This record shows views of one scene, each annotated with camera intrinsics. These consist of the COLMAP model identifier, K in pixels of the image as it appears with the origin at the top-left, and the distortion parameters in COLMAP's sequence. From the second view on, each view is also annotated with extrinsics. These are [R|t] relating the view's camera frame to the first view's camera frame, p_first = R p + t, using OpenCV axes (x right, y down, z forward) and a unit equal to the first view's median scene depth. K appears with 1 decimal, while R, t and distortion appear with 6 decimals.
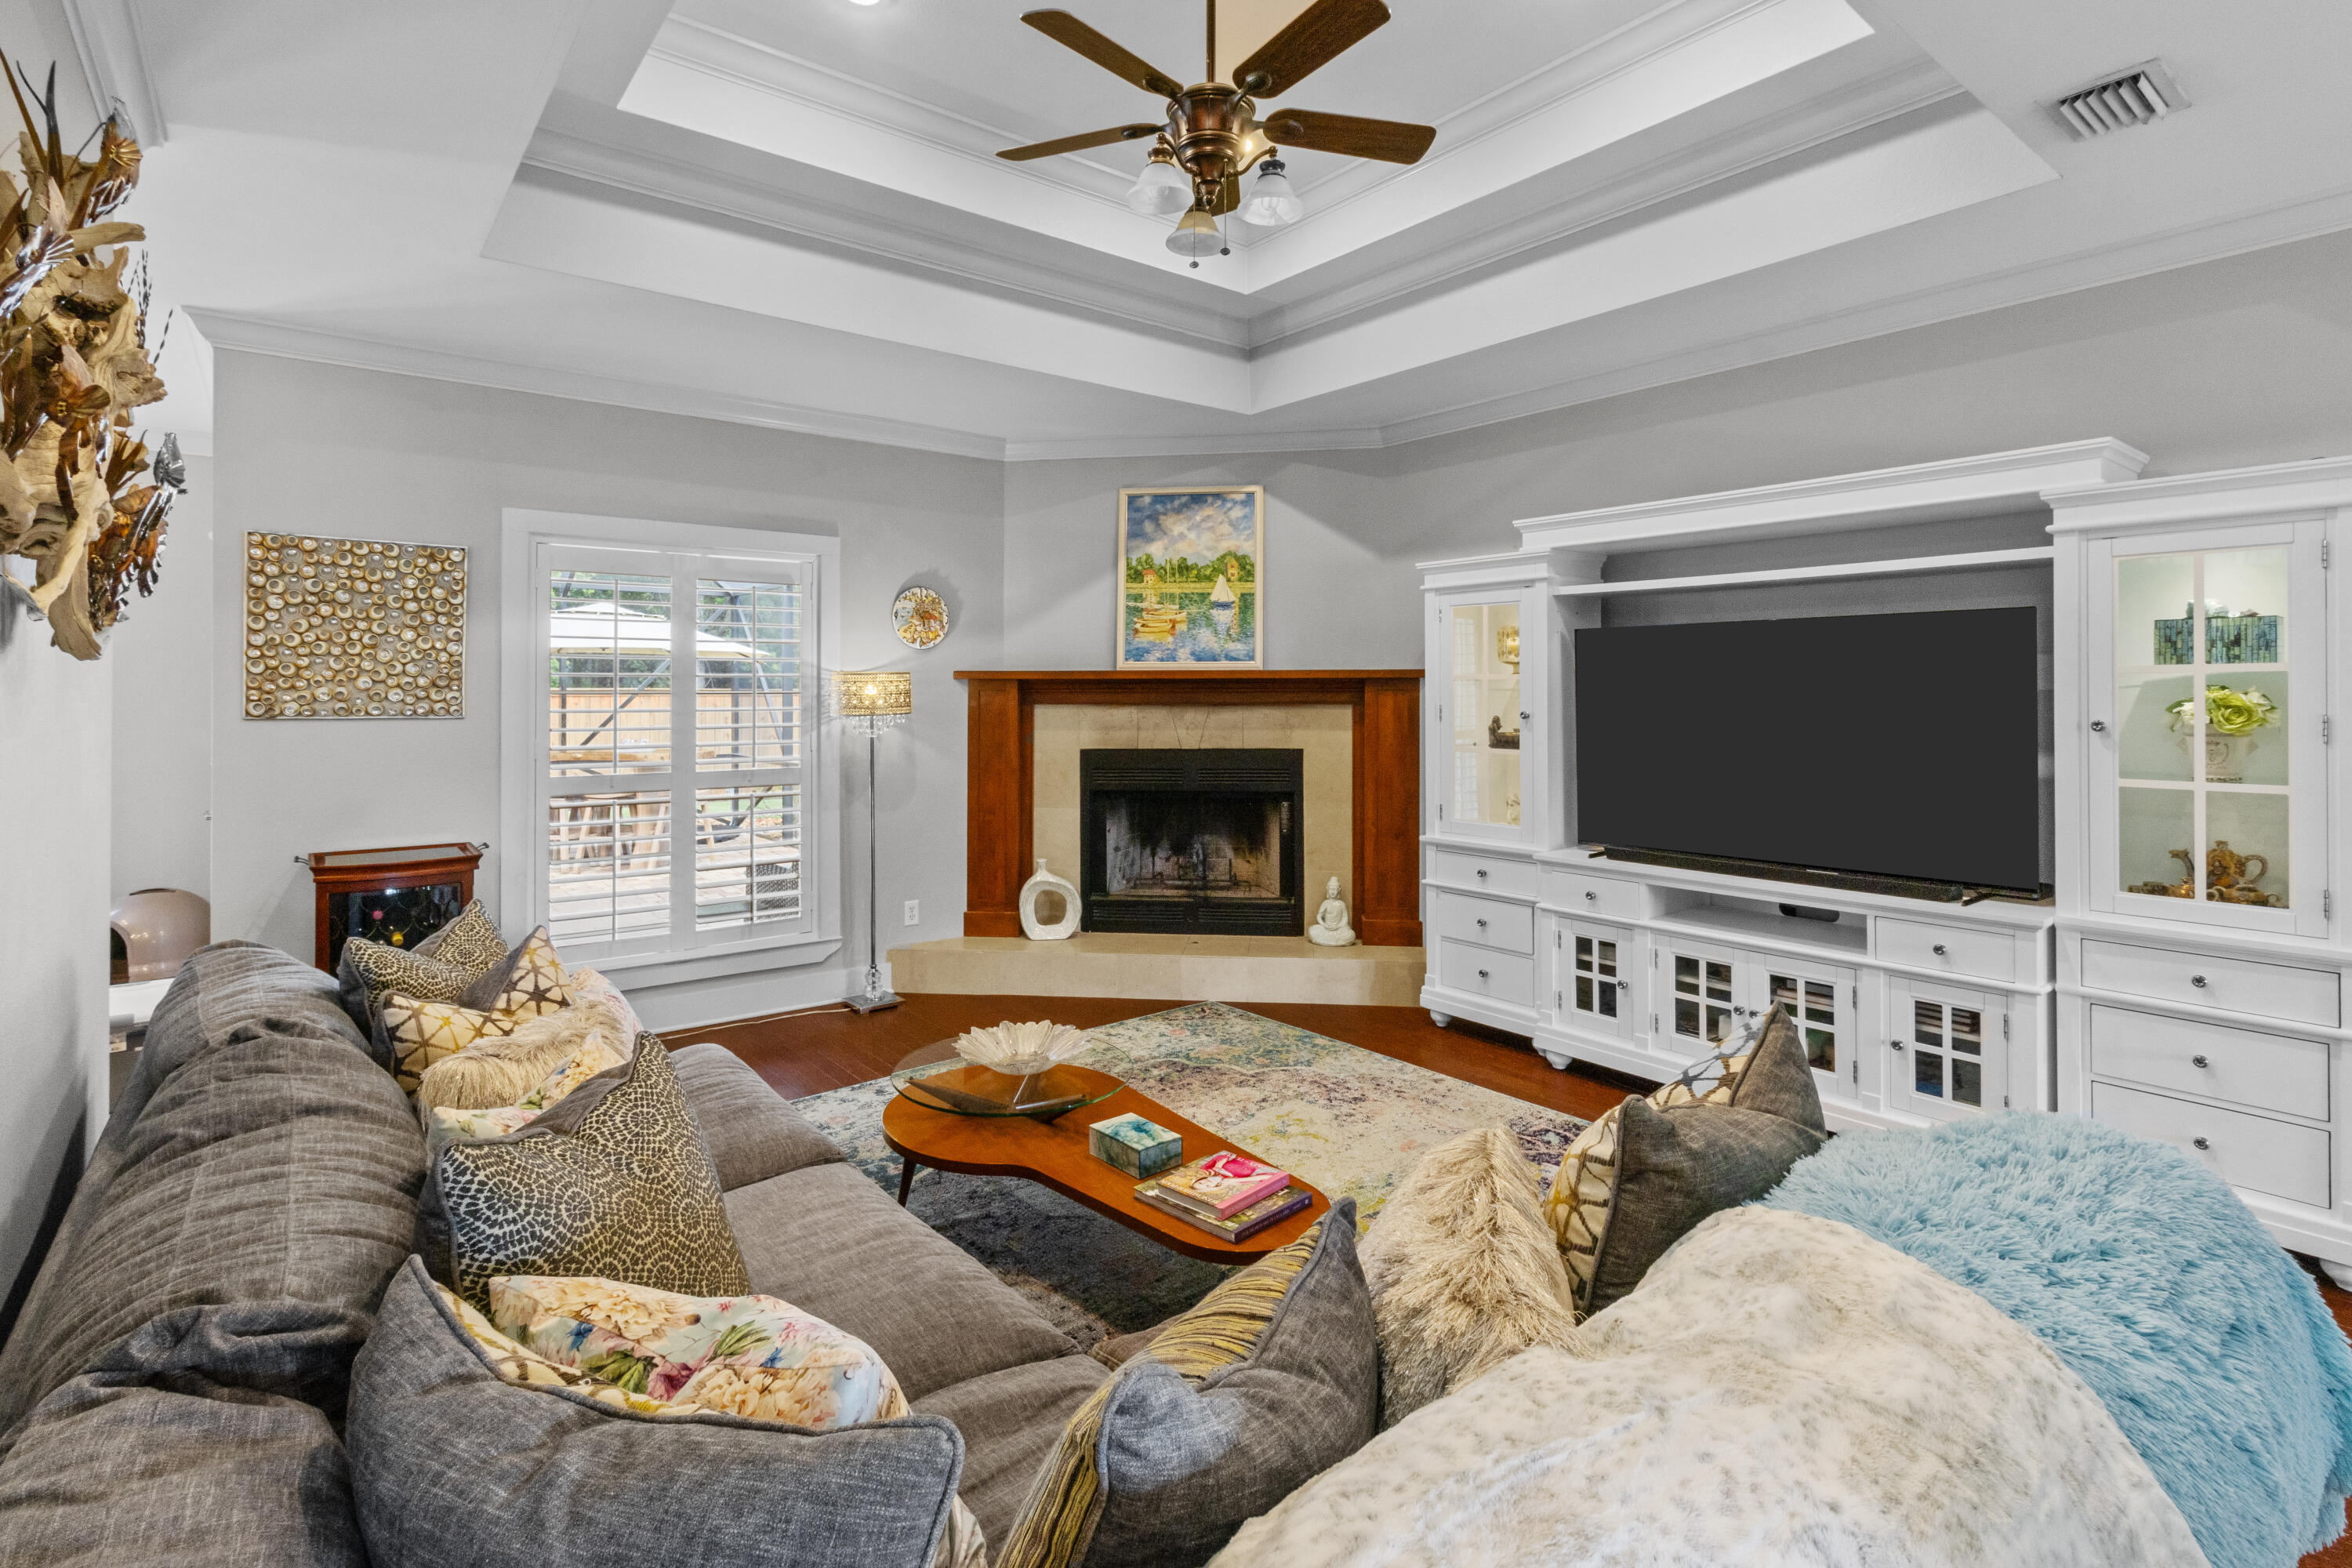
lens RADIAL K [[1110.4, 0, 1155.5], [0, 1110.4, 688.3], [0, 0, 1]] dist [-0.000407, 0.000197]
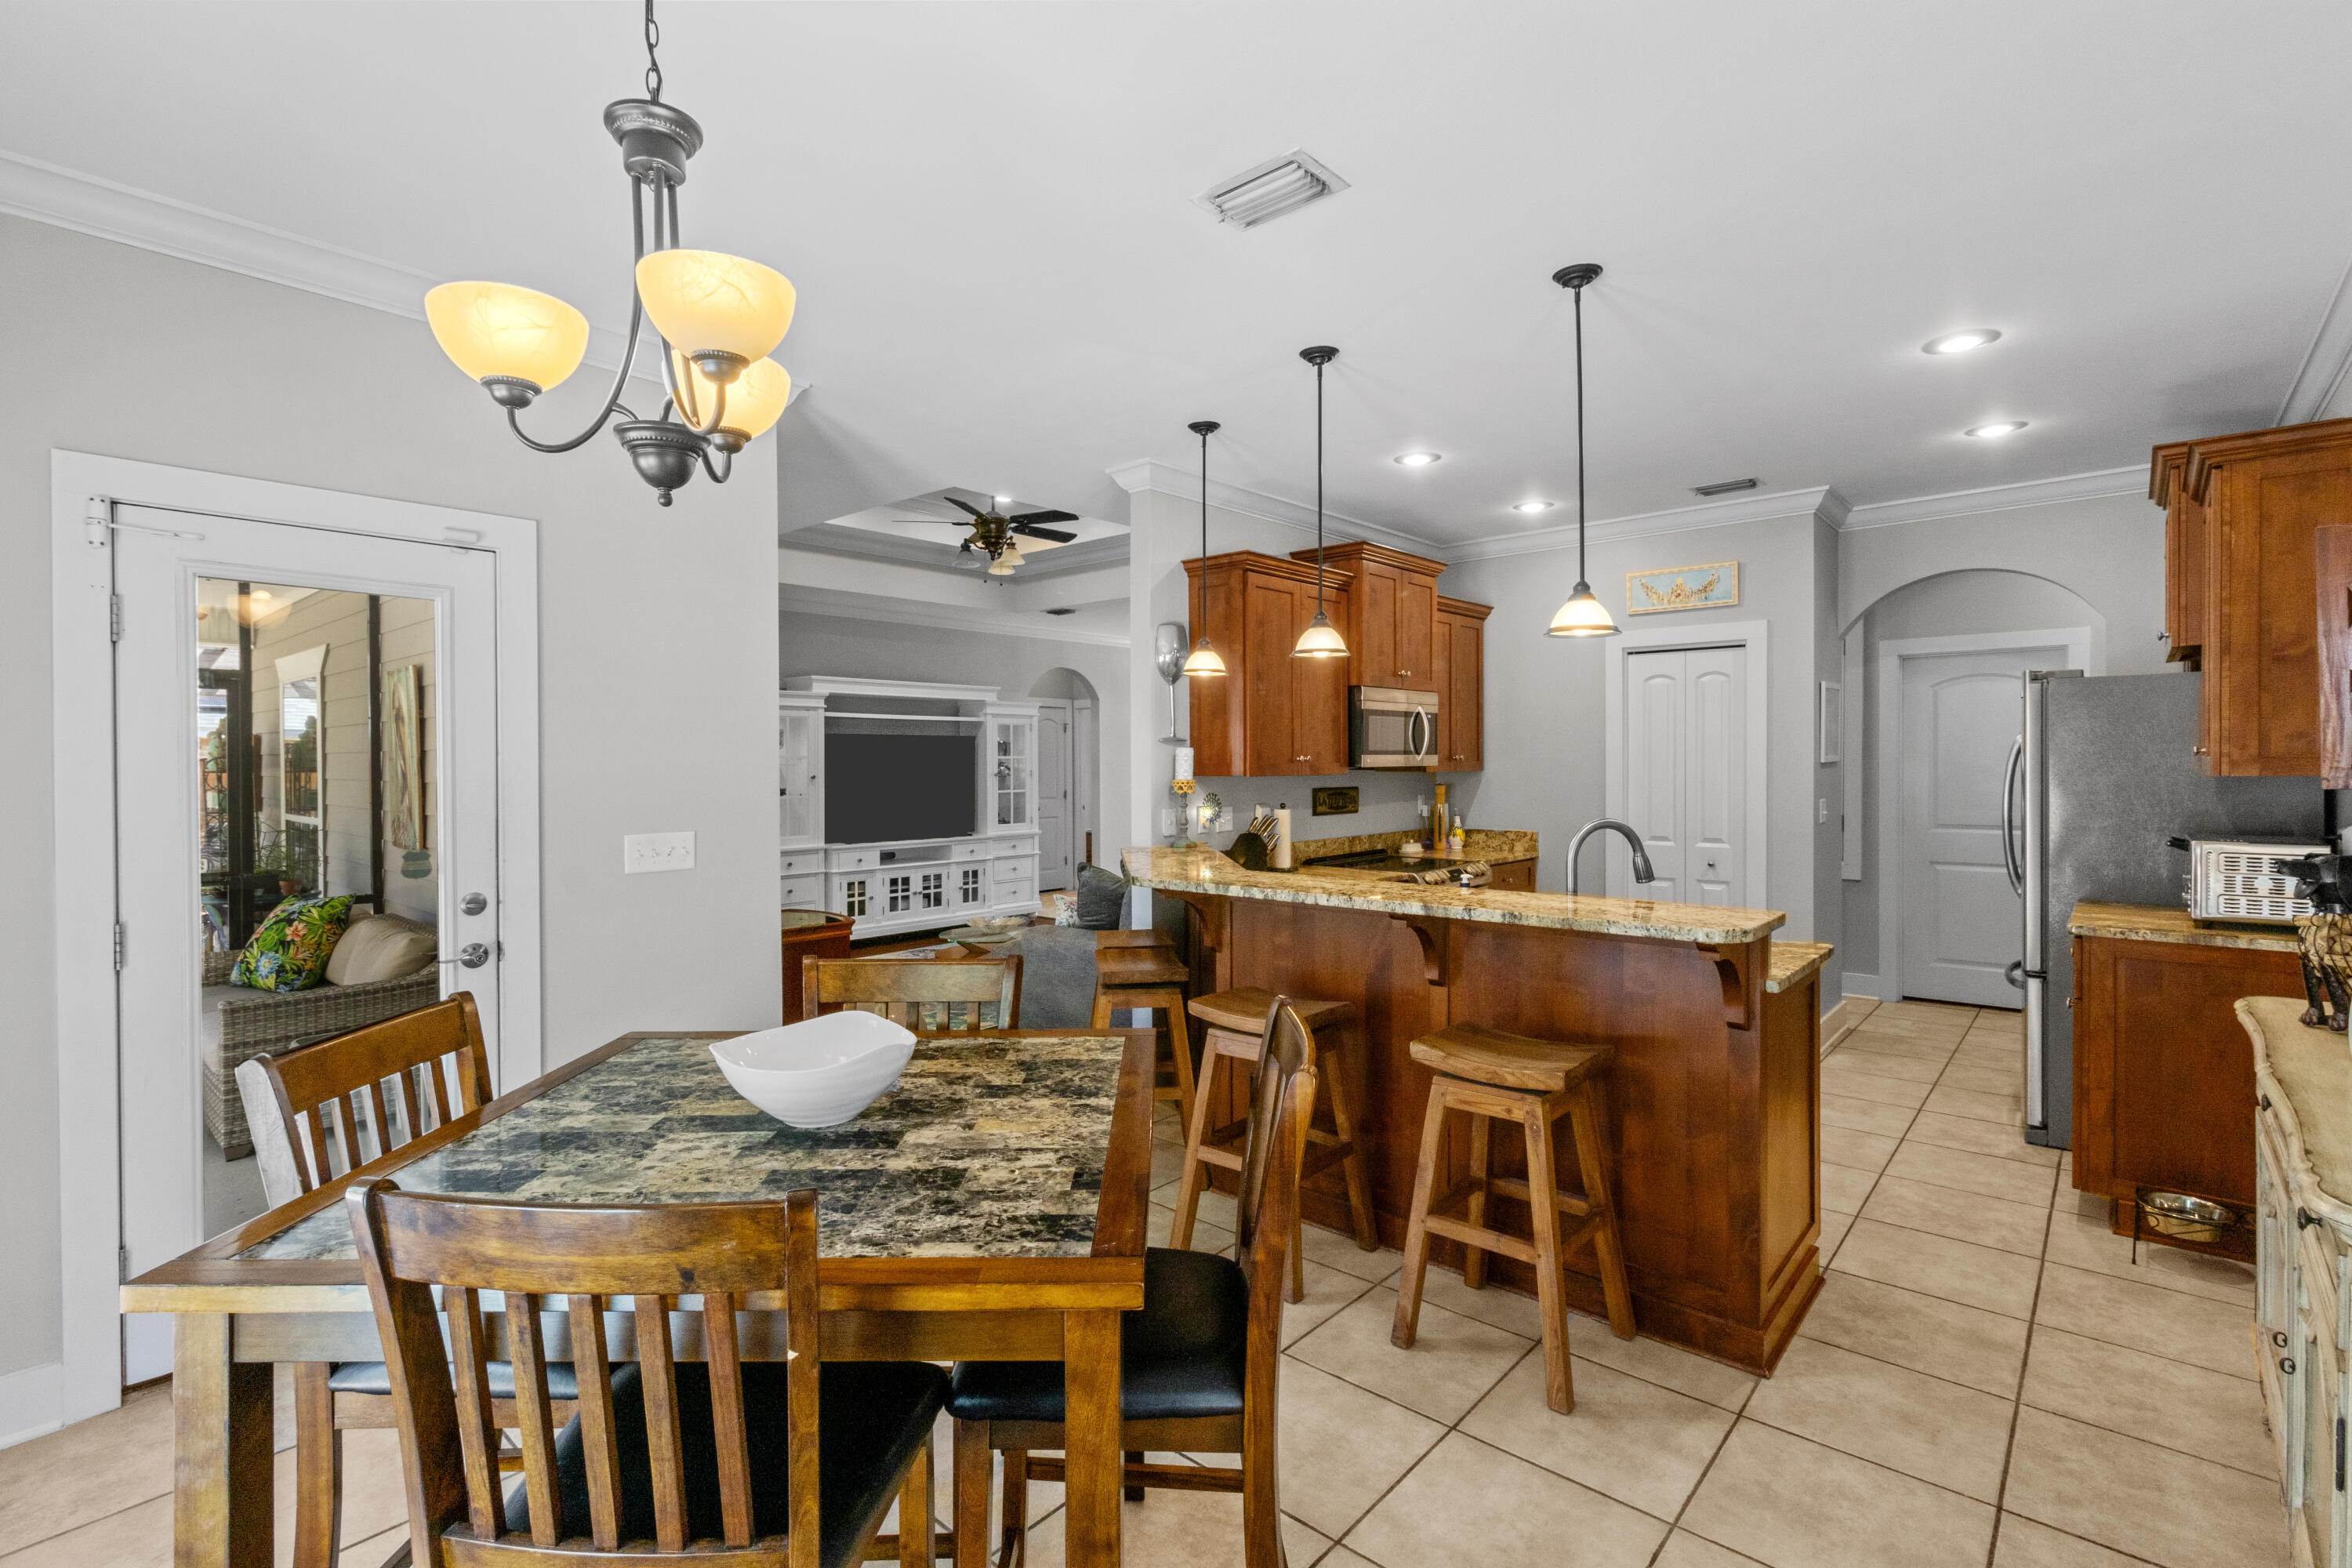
lens RADIAL K [[1079.1, 0, 1173.8], [0, 1079.1, 776.4], [0, 0, 1]] dist [0.000302, 0.000673]
pose [[-0.185933, -0.012249, 0.982486, -1.522790], [-0.001552, 0.999925, 0.012173, -0.000665], [-0.982561, 0.000739, -0.185938, 0.689263]]
